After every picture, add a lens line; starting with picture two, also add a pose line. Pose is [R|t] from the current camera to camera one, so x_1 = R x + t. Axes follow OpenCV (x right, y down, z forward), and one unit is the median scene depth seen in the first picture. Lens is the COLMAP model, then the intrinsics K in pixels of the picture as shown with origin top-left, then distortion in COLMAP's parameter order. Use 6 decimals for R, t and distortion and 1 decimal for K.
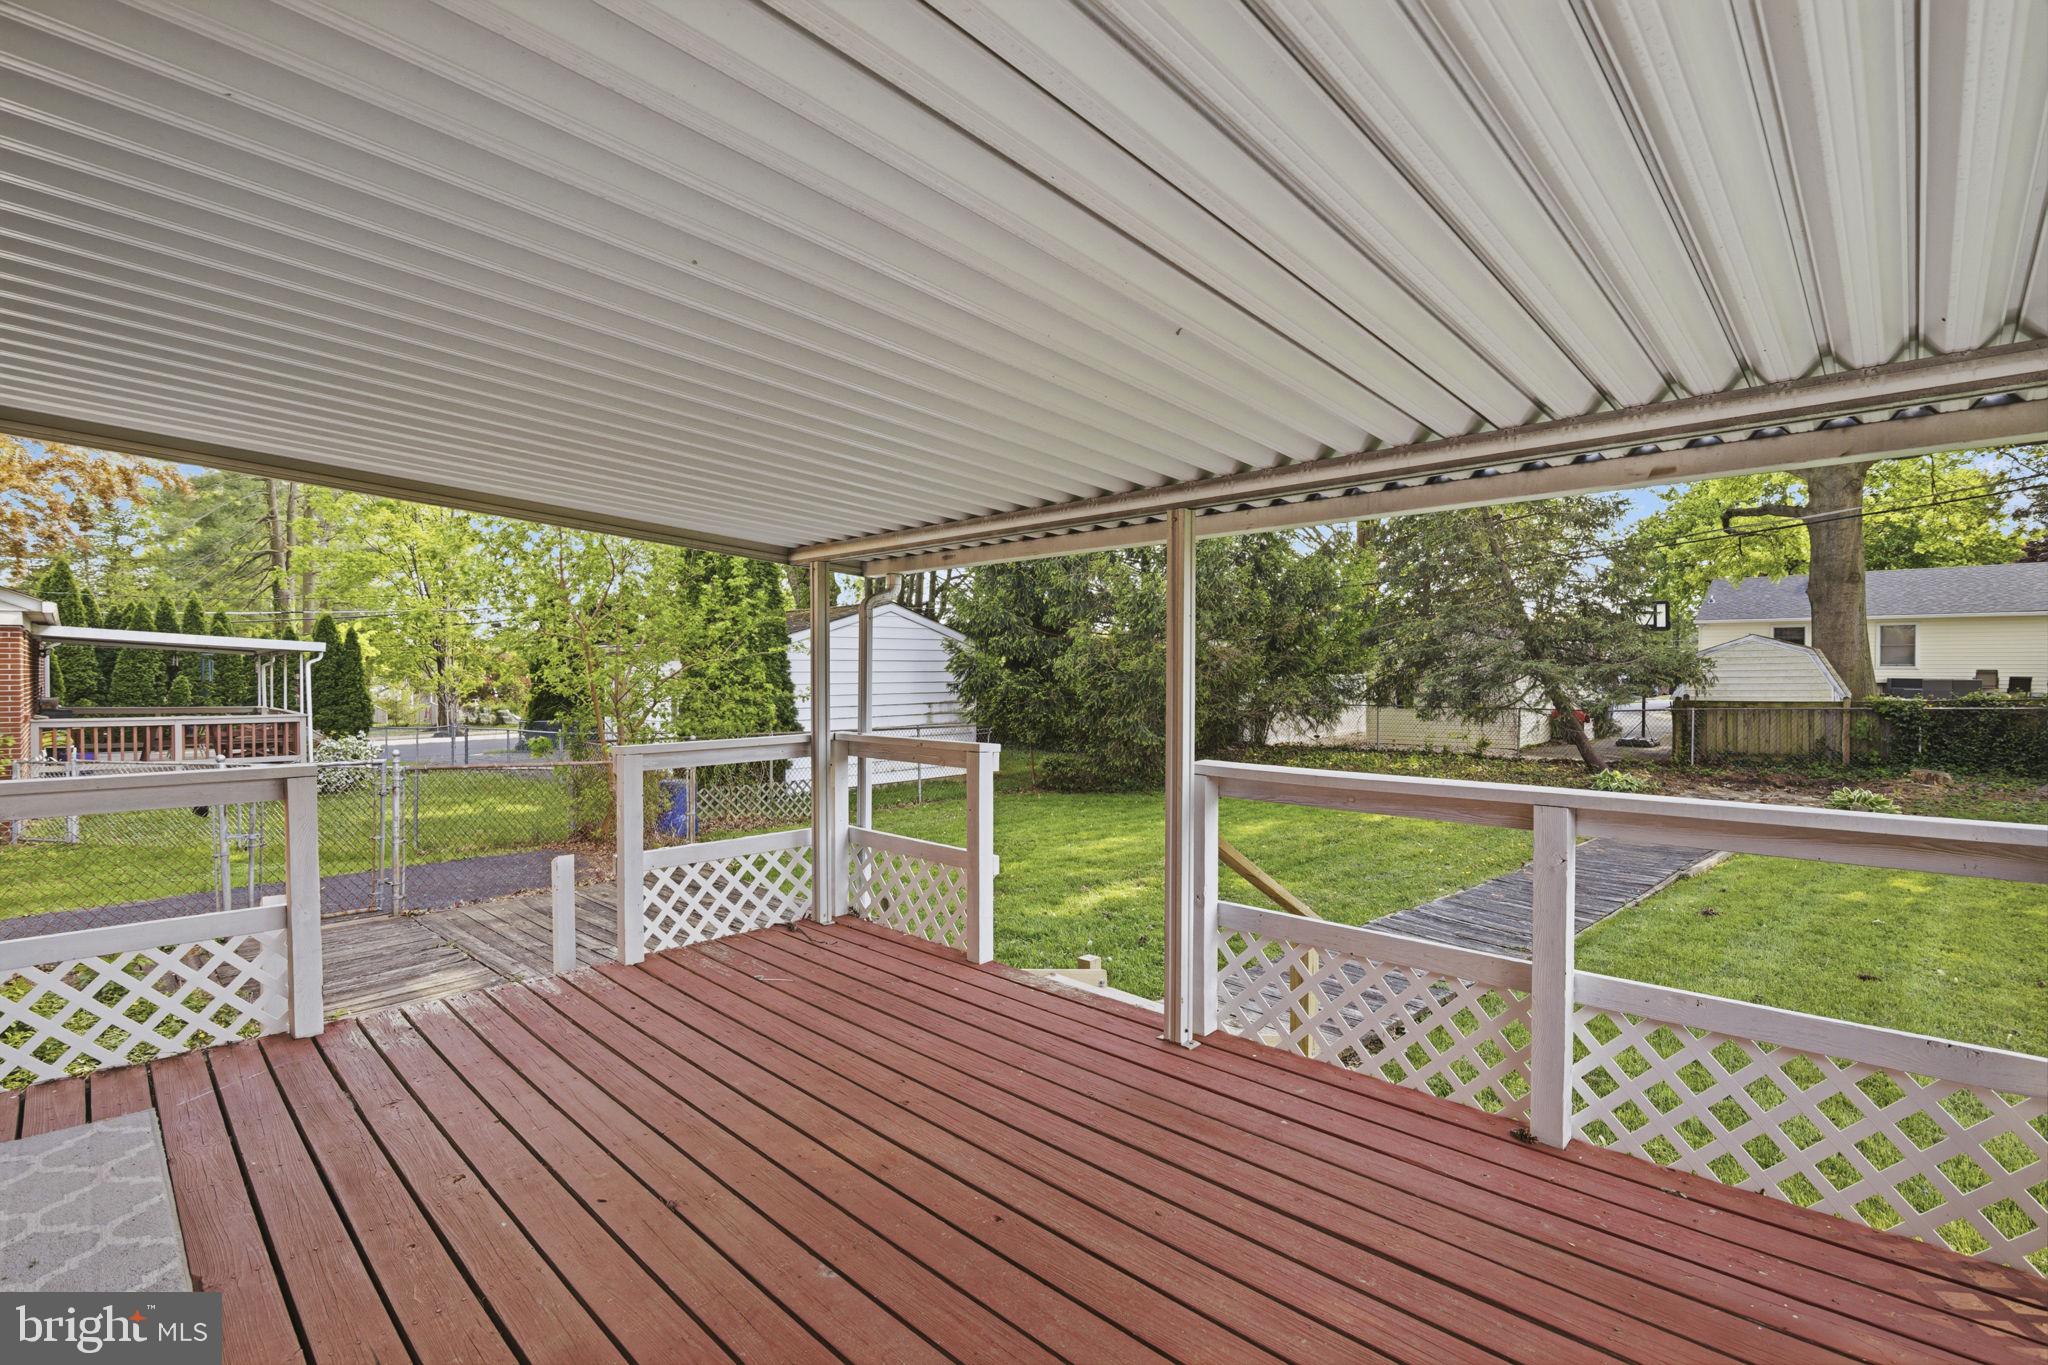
lens RADIAL K [[939.4, 0, 1023.8], [0, 939.4, 693.2], [0, 0, 1]] dist [-0.016462, -0.000586]
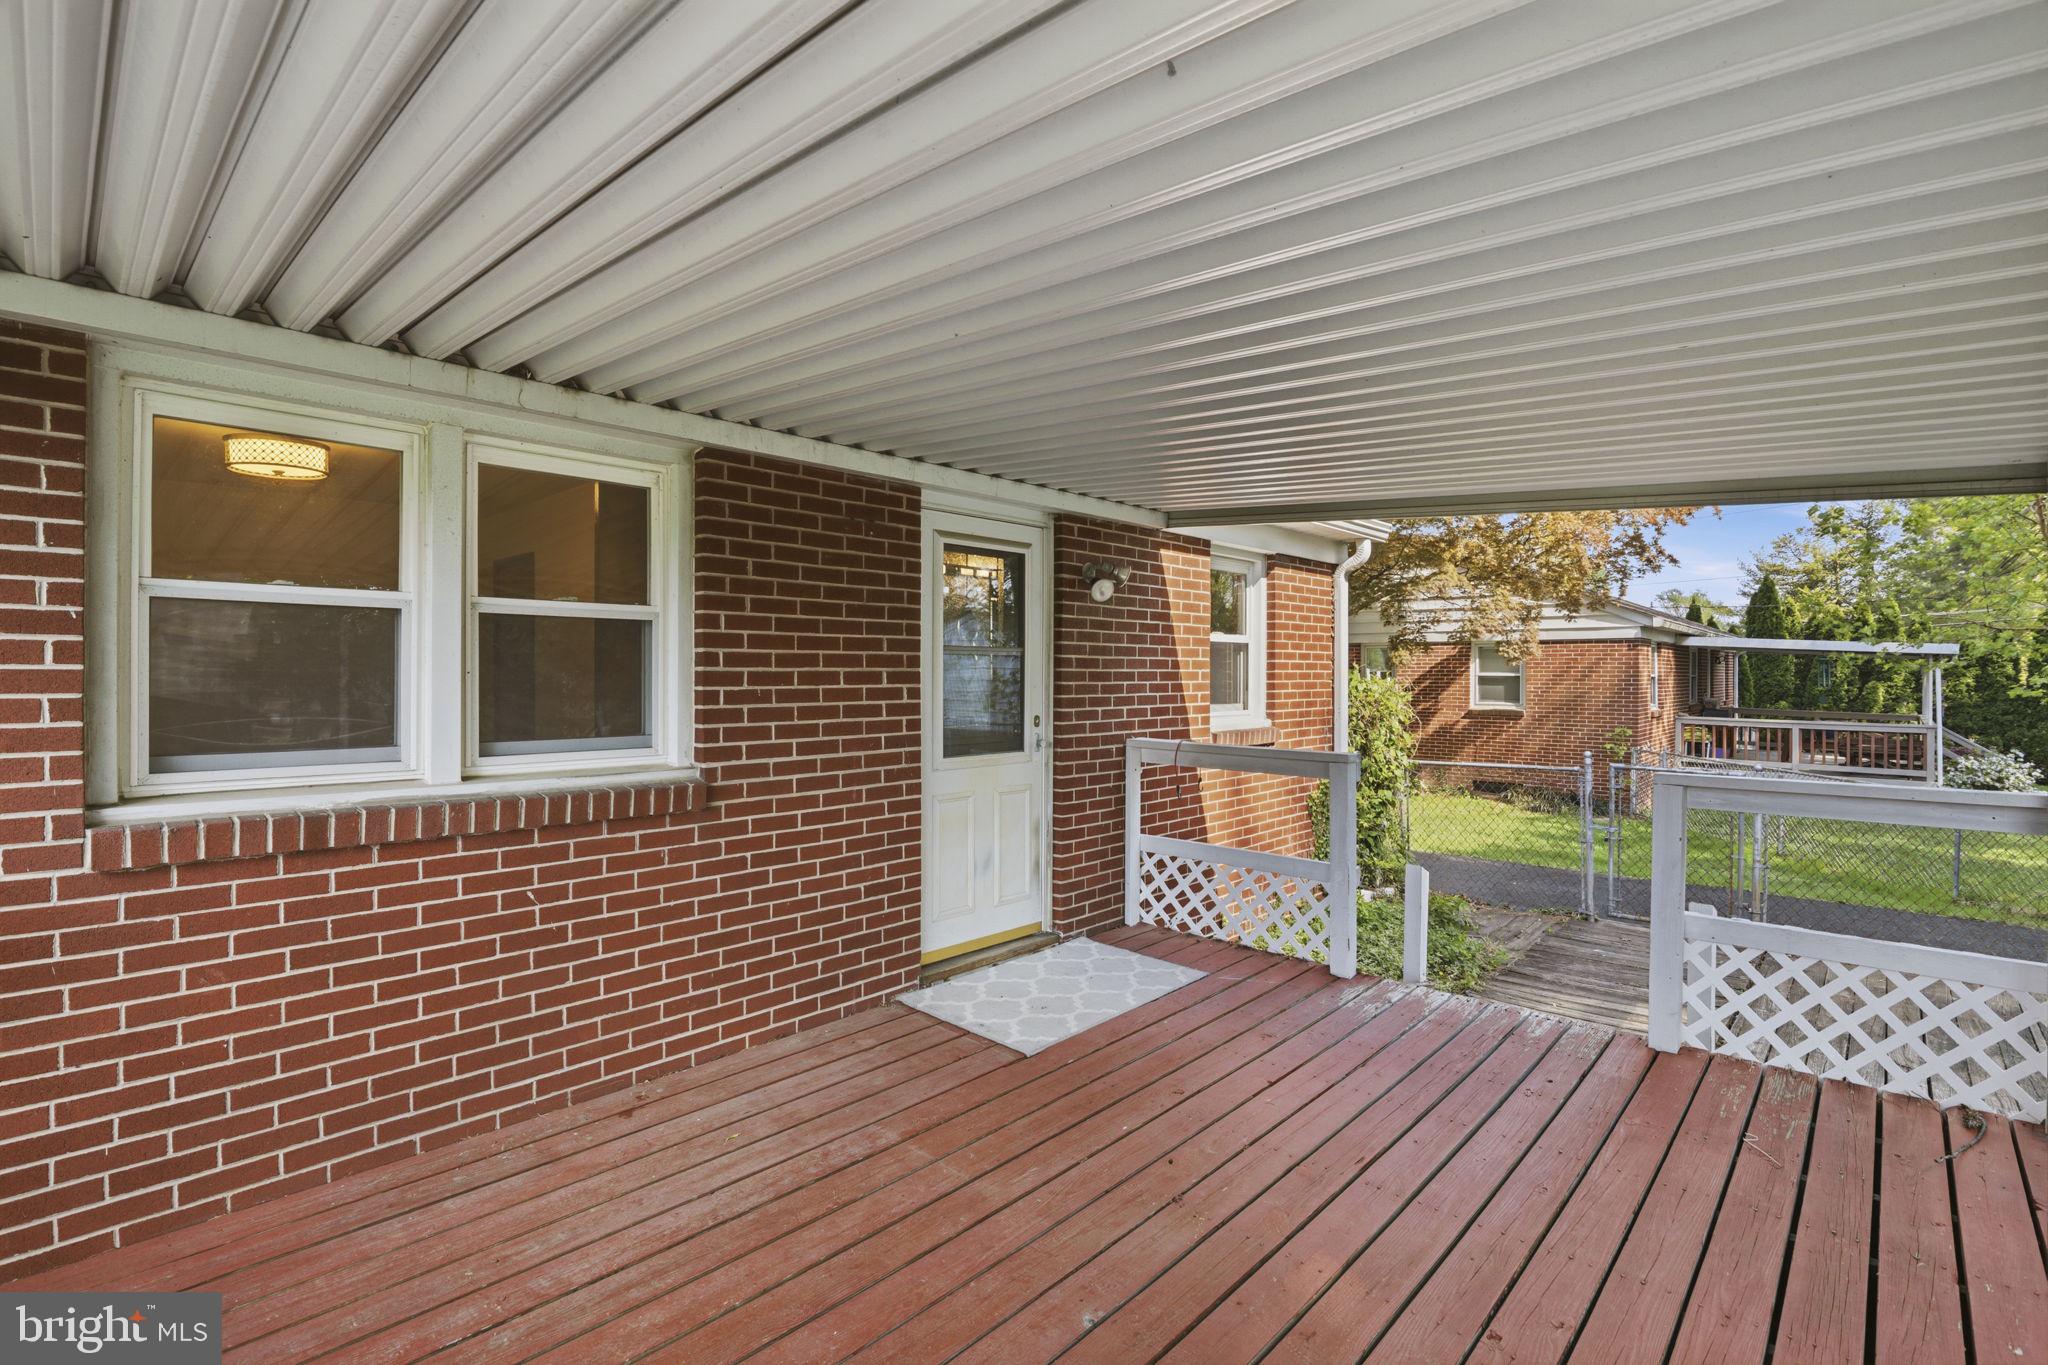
lens RADIAL K [[939.4, 0, 1024.3], [0, 939.4, 666.5], [0, 0, 1]] dist [-0.016462, -0.000586]
pose [[0.003590, -0.005624, -0.999978, 0.294271], [-0.029335, 0.999553, -0.005727, -0.008708], [0.999563, 0.029355, 0.003423, 0.375312]]
